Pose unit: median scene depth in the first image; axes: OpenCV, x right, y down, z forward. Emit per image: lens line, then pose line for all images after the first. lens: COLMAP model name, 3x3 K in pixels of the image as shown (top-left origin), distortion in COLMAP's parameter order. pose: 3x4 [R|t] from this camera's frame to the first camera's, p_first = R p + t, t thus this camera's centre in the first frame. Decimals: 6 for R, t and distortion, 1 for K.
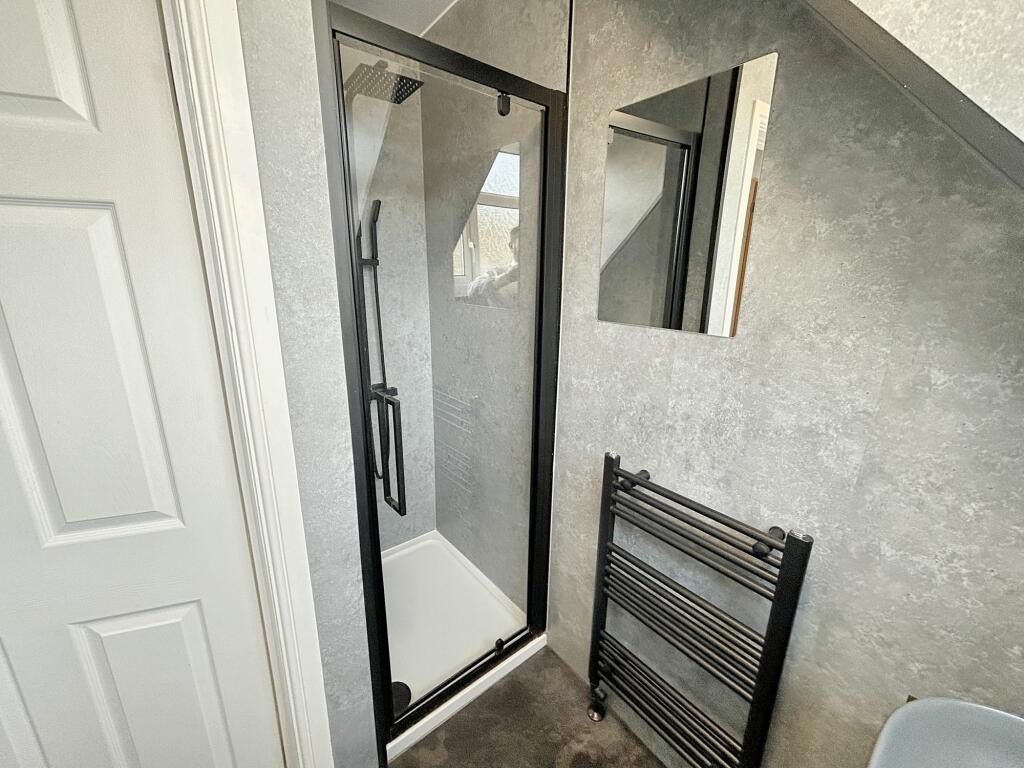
lens RADIAL K [[415.5, 0, 512.0], [0, 415.5, 384.0], [0, 0, 1]] dist [-0.000527, 0.001217]
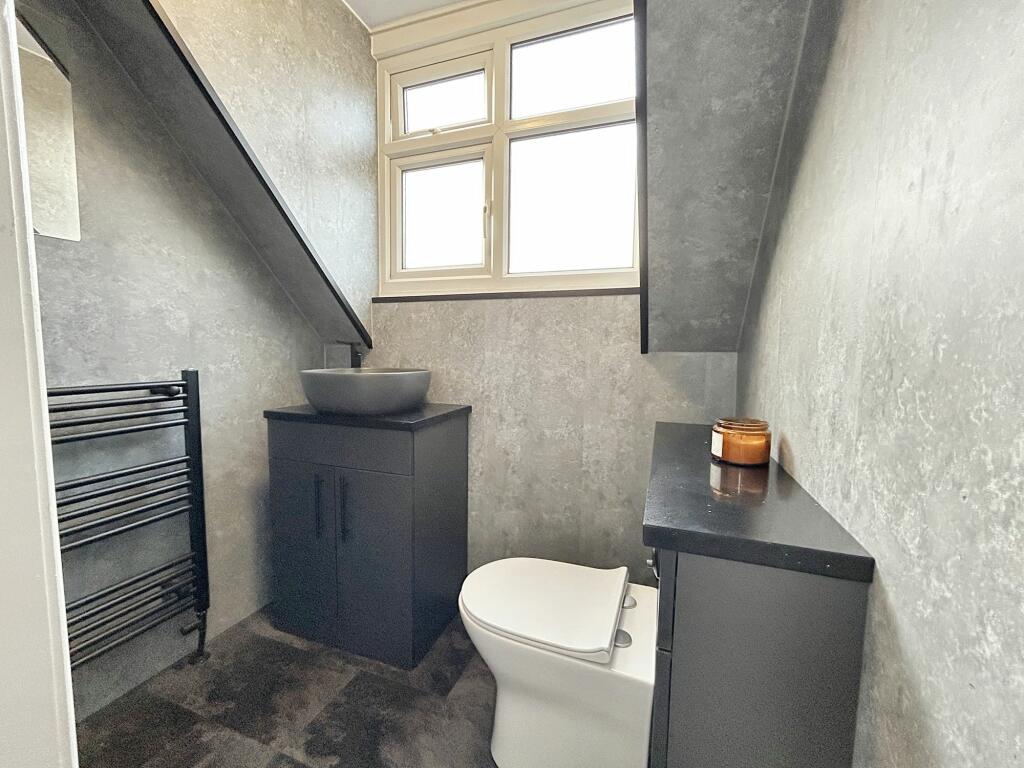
lens RADIAL K [[415.5, 0, 512.0], [0, 415.5, 384.0], [0, 0, 1]] dist [-0.000527, 0.001217]
pose [[-0.517476, -0.094271, 0.850489, -1.373939], [0.202604, 0.952154, 0.228813, 0.304053], [-0.831367, 0.290717, -0.473617, 0.751916]]
